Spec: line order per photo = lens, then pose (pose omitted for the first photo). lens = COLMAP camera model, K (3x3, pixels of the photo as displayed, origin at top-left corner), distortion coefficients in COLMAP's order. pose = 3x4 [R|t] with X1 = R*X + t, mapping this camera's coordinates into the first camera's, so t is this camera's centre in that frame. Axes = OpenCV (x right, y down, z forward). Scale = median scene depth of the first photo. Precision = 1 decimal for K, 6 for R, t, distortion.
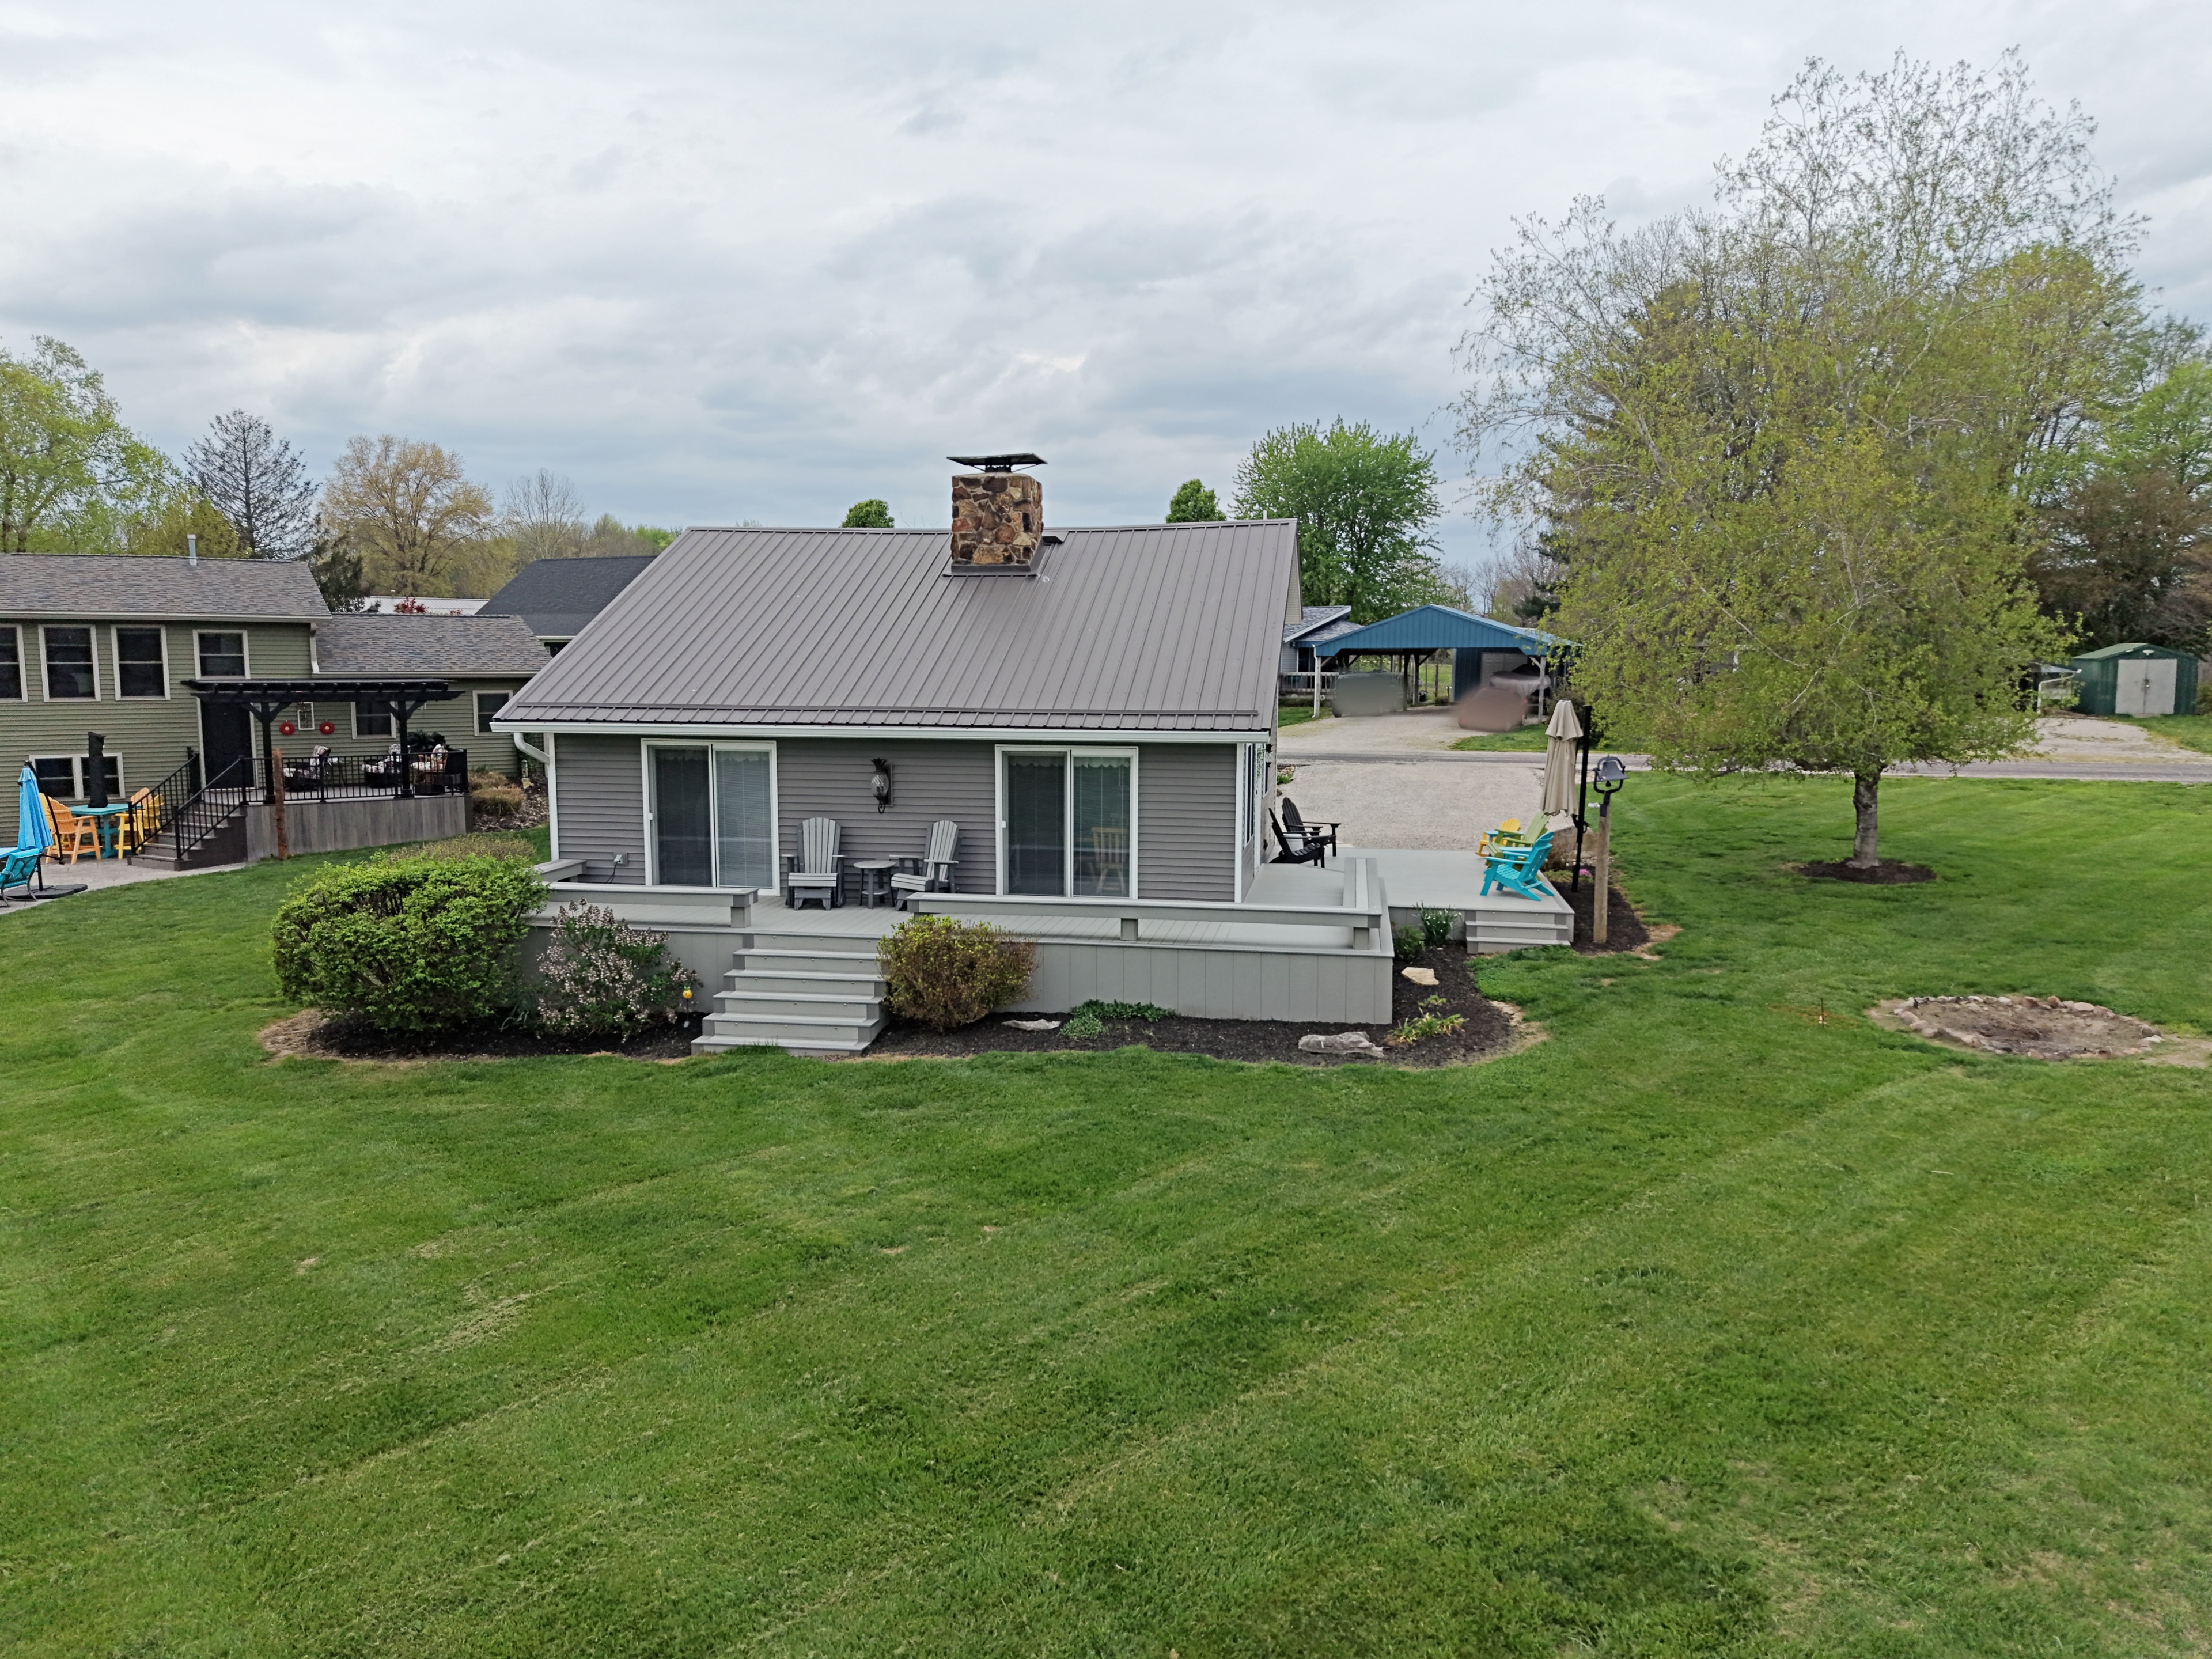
lens RADIAL K [[1636.2, 0, 1106.0], [0, 1636.2, 829.5], [0, 0, 1]] dist [0.082522, -0.073915]
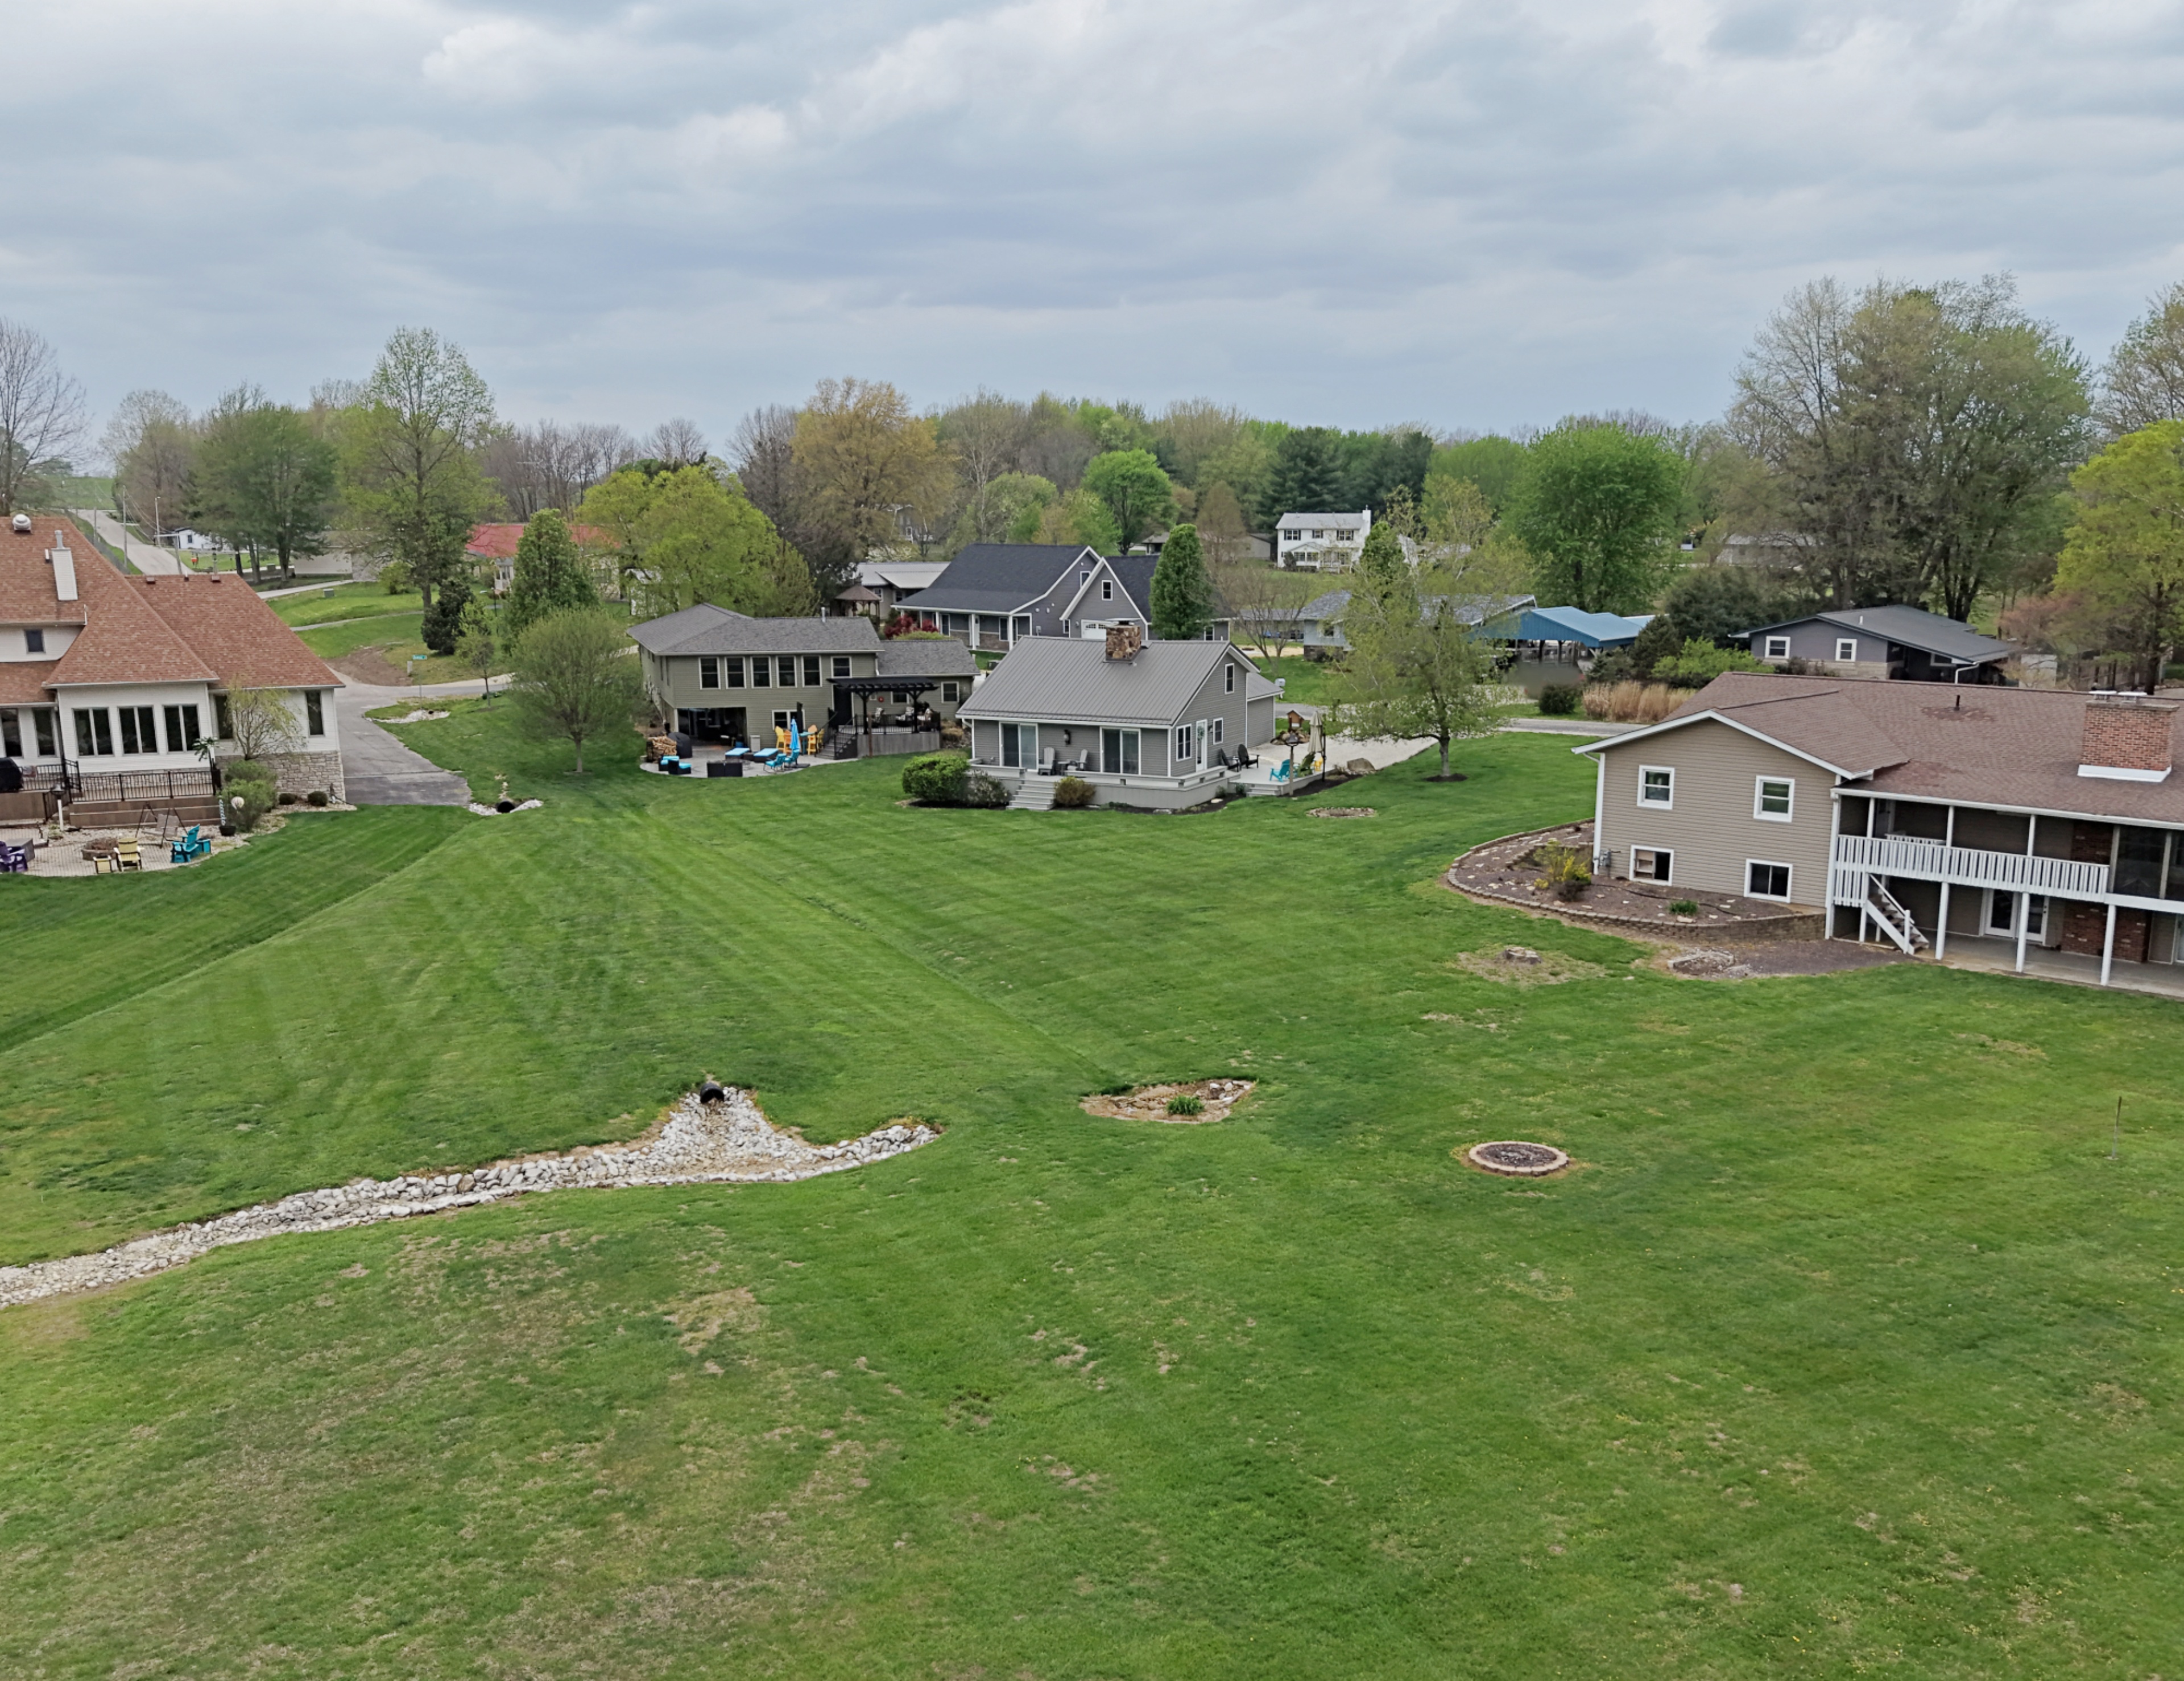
lens RADIAL K [[2209.9, 0, 1092.0], [0, 2209.9, 840.5], [0, 0, 1]] dist [-0.000738, -0.001700]
pose [[0.962016, 0.042420, -0.269678, 0.968783], [-0.032285, 0.998600, 0.041911, -0.008600], [0.271078, -0.031612, 0.962038, -2.829312]]
